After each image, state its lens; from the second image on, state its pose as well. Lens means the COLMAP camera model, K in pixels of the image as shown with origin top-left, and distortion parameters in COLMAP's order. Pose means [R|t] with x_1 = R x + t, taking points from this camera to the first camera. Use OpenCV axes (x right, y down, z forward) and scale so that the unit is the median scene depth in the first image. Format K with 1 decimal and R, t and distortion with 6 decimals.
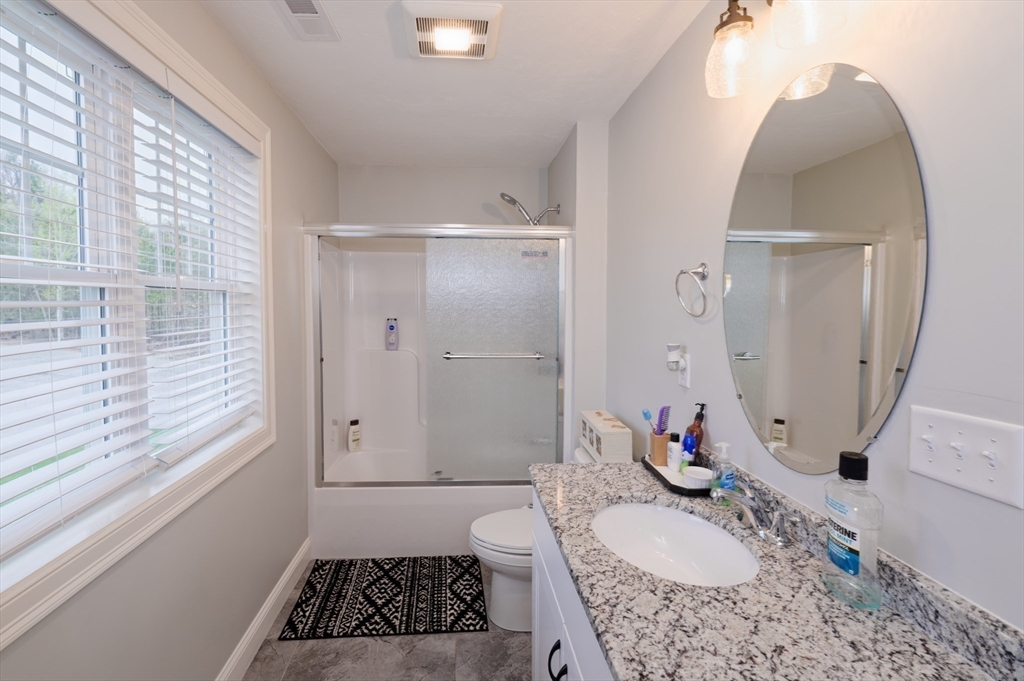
lens RADIAL K [[446.5, 0, 517.2], [0, 446.5, 328.7], [0, 0, 1]] dist [-0.001775, -0.000642]
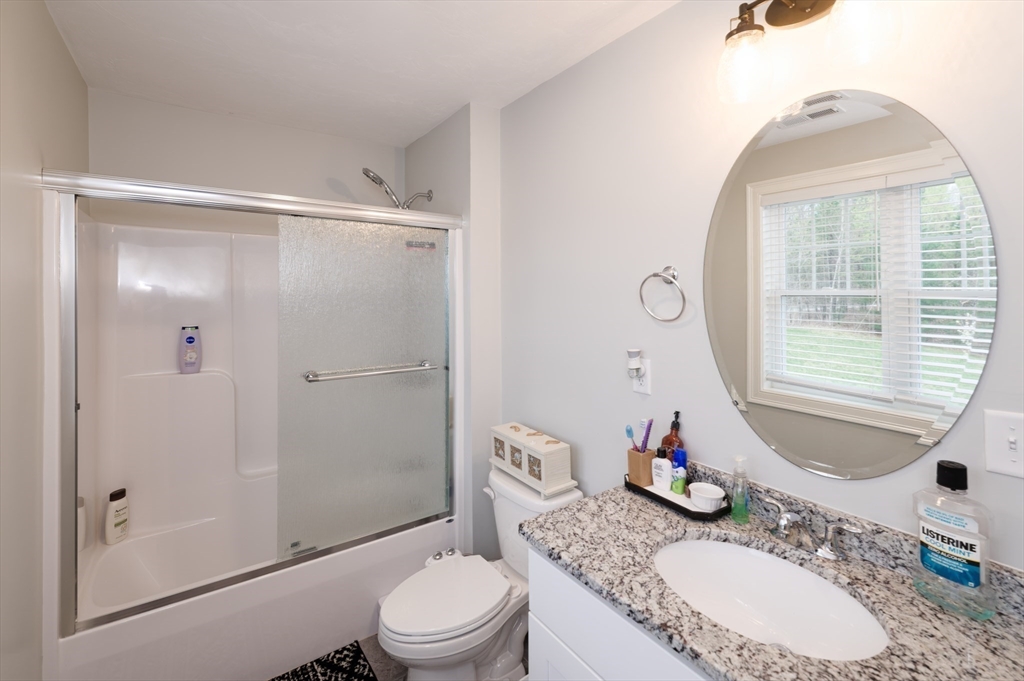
lens RADIAL K [[426.1, 0, 510.9], [0, 426.1, 295.9], [0, 0, 1]] dist [-0.001094, -0.000133]
pose [[0.866226, -0.006432, 0.499610, -0.381333], [0.030544, 0.998729, -0.040099, -0.060006], [-0.498717, 0.049995, 0.865322, 0.397399]]
